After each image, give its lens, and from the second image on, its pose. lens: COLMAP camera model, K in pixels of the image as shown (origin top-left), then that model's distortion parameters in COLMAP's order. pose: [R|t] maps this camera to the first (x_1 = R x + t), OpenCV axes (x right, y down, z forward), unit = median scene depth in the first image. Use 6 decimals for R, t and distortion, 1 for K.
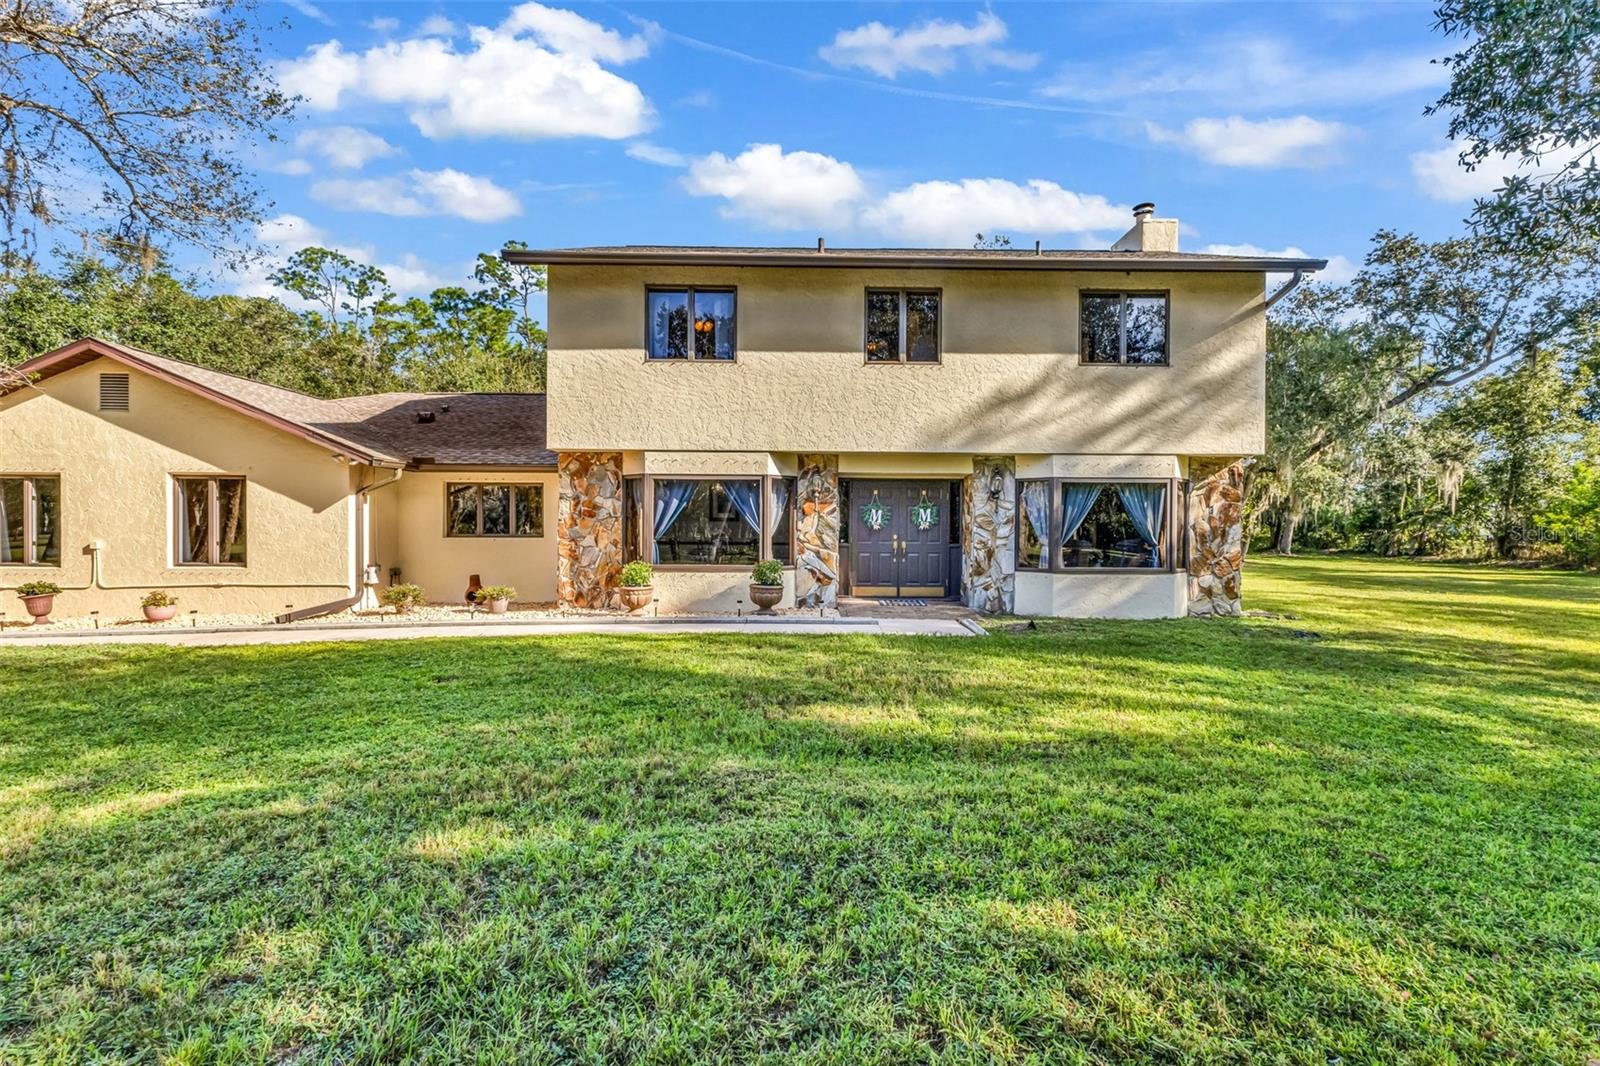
lens RADIAL K [[701.3, 0, 797.5], [0, 701.3, 530.7], [0, 0, 1]] dist [0.013698, -0.001103]
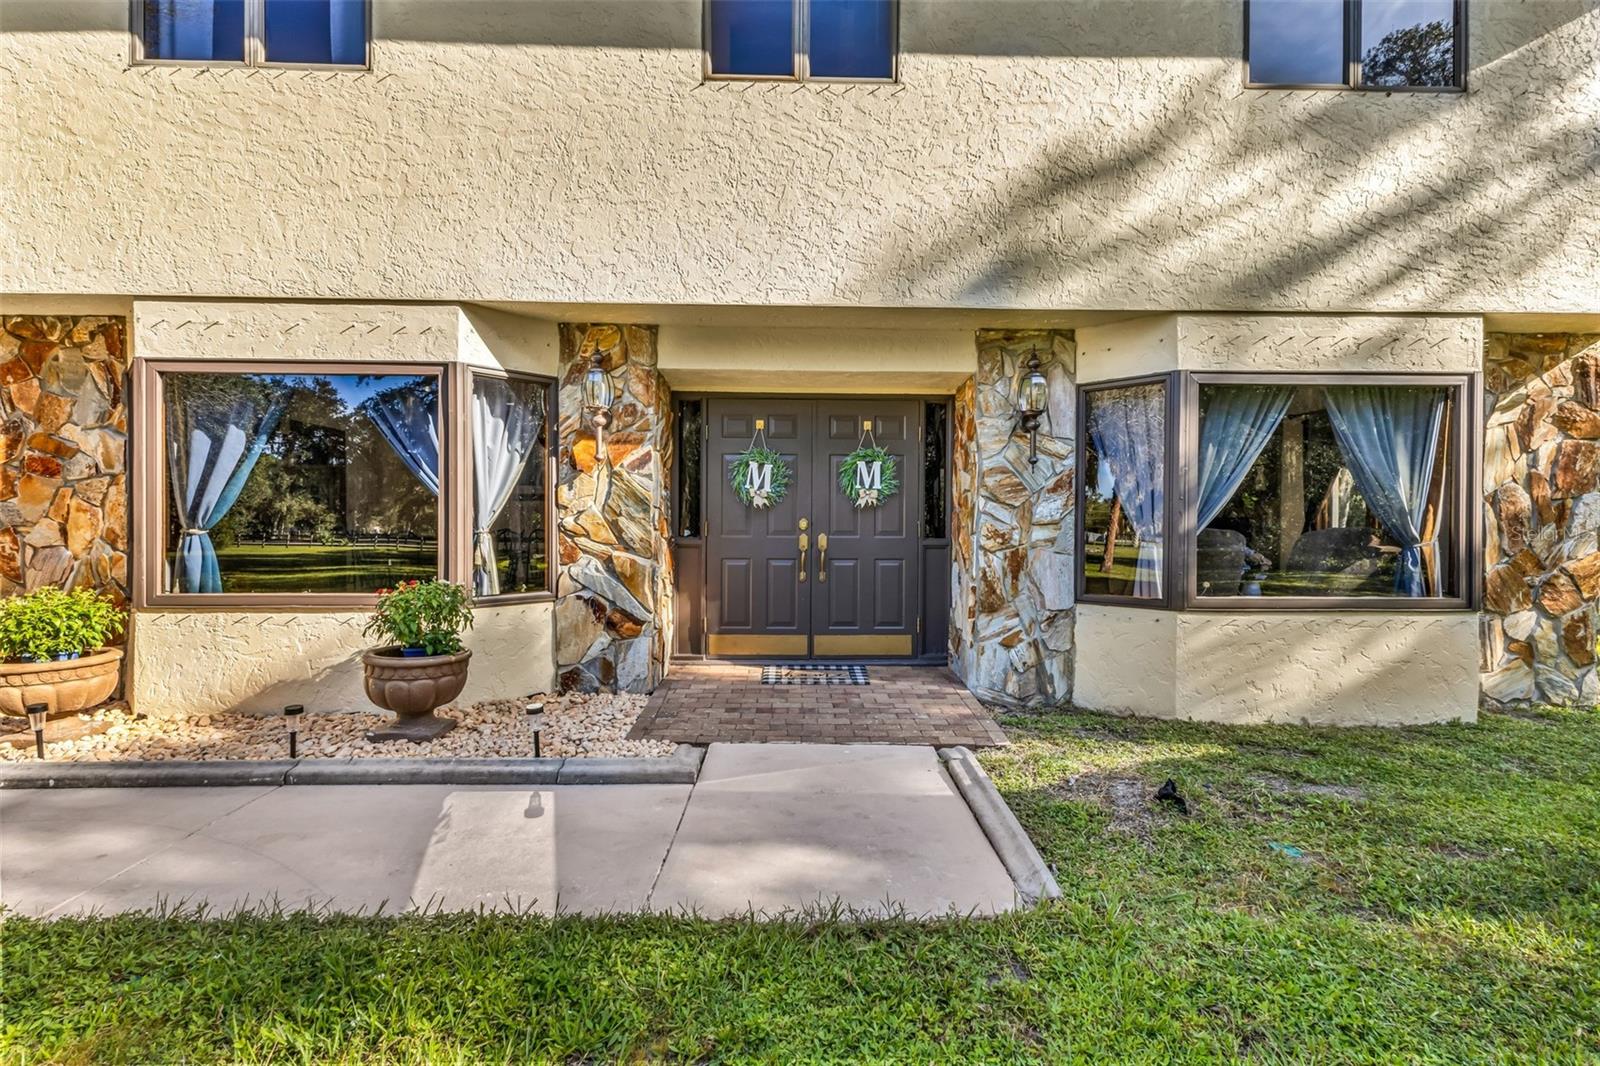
lens RADIAL K [[701.3, 0, 802.8], [0, 701.3, 530.0], [0, 0, 1]] dist [0.013698, -0.001103]
pose [[0.999816, -0.000729, 0.019167, 0.137005], [0.000765, 0.999998, -0.001868, 0.014176], [-0.019166, 0.001882, 0.999815, 0.579071]]
